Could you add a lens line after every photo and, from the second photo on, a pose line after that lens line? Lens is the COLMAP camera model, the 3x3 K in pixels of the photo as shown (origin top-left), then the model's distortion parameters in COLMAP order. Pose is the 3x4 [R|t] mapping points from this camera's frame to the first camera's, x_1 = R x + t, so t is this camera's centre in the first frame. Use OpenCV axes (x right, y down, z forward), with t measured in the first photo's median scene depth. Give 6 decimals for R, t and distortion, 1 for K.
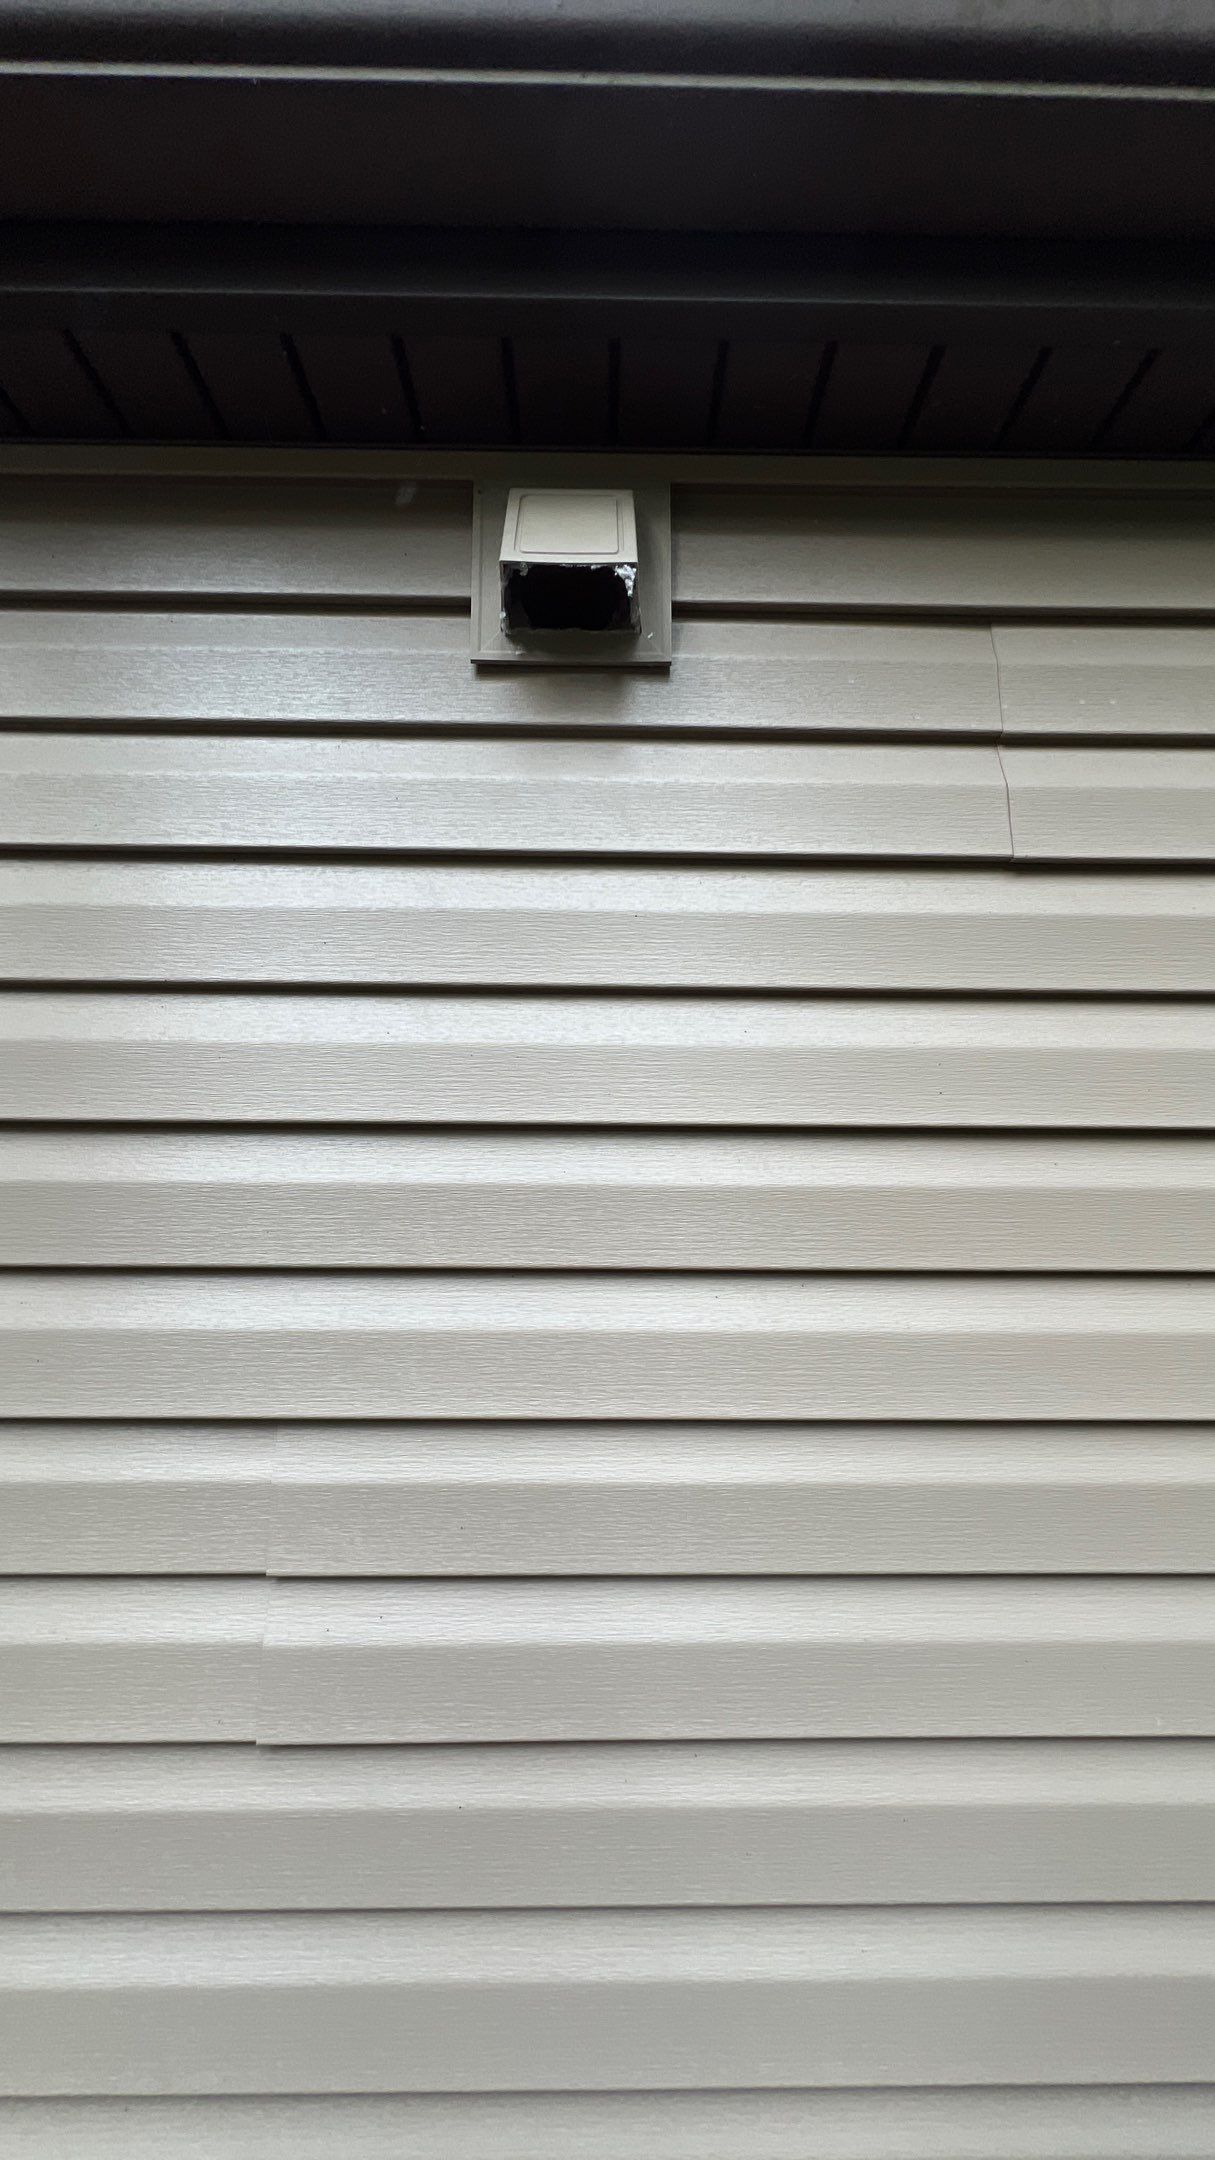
lens RADIAL K [[884.5, 0, 616.7], [0, 884.5, 1073.6], [0, 0, 1]] dist [0.000574, 0.000049]
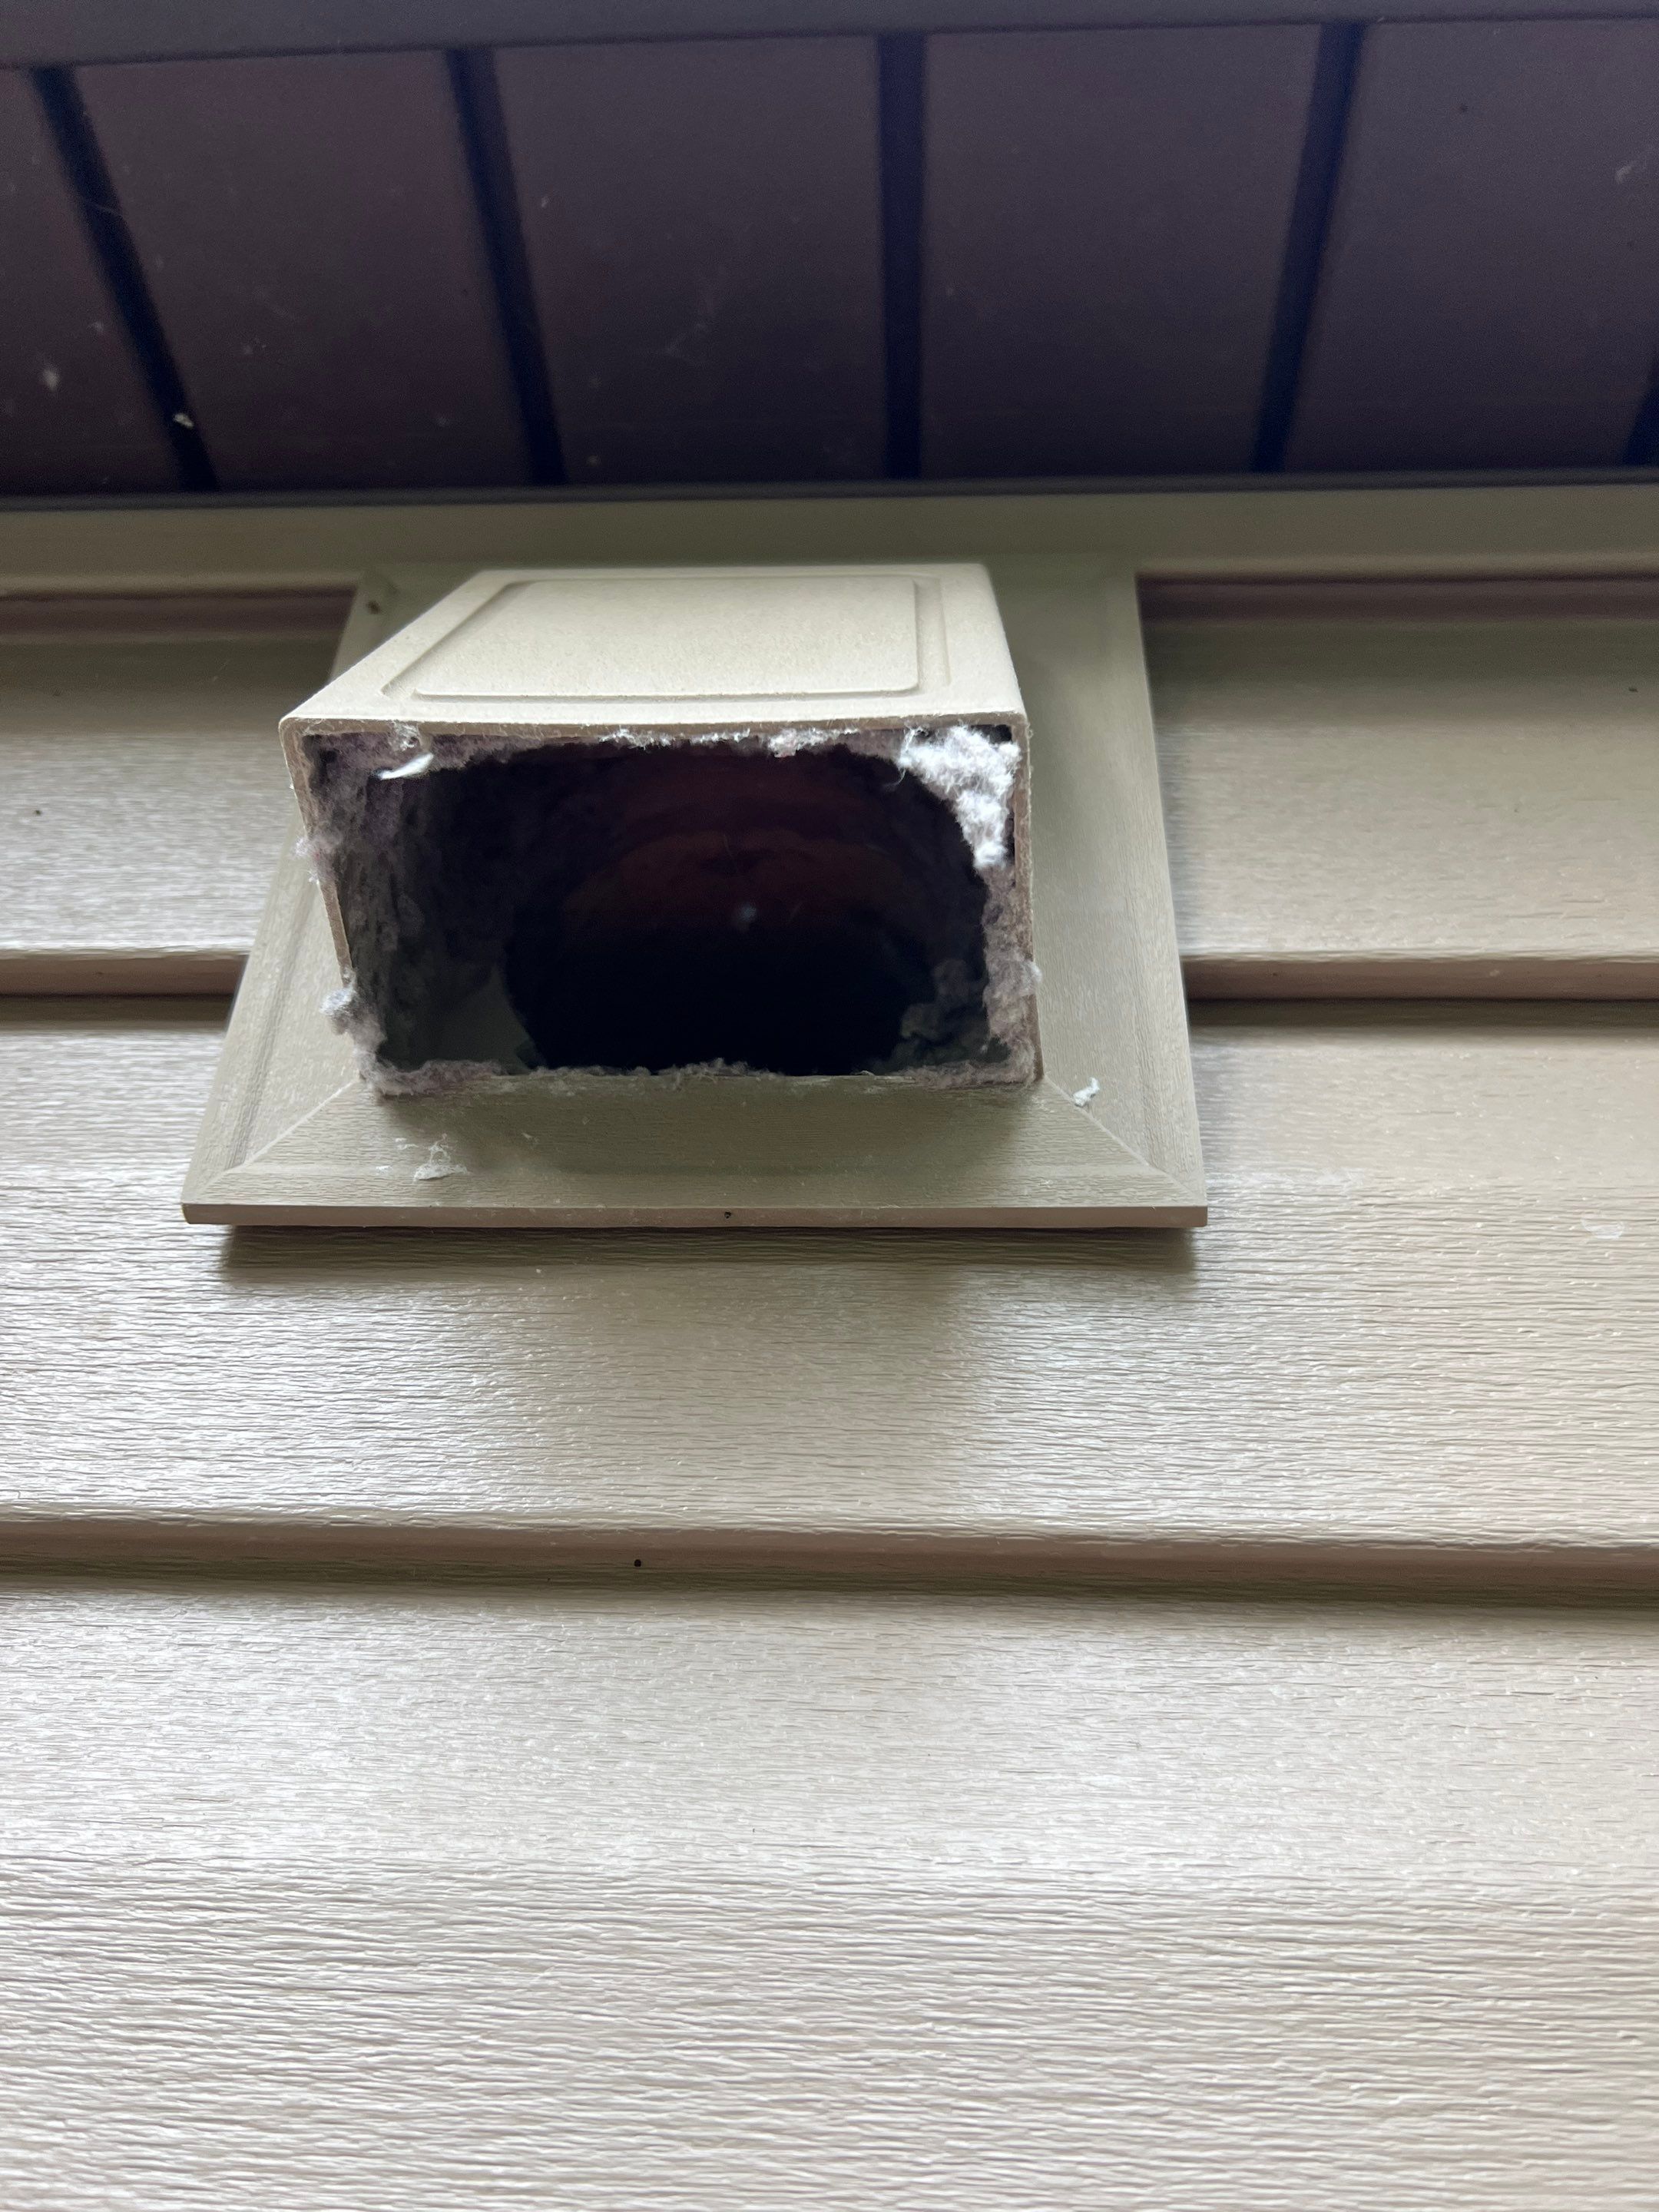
lens RADIAL K [[1779.8, 0, 832.1], [0, 1779.8, 1109.8], [0, 0, 1]] dist [0.096203, -0.281137]
pose [[0.998097, -0.011306, -0.060614, 0.004858], [-0.019731, 0.872793, -0.487691, -0.292899], [0.058418, 0.487959, 0.870910, 0.646963]]
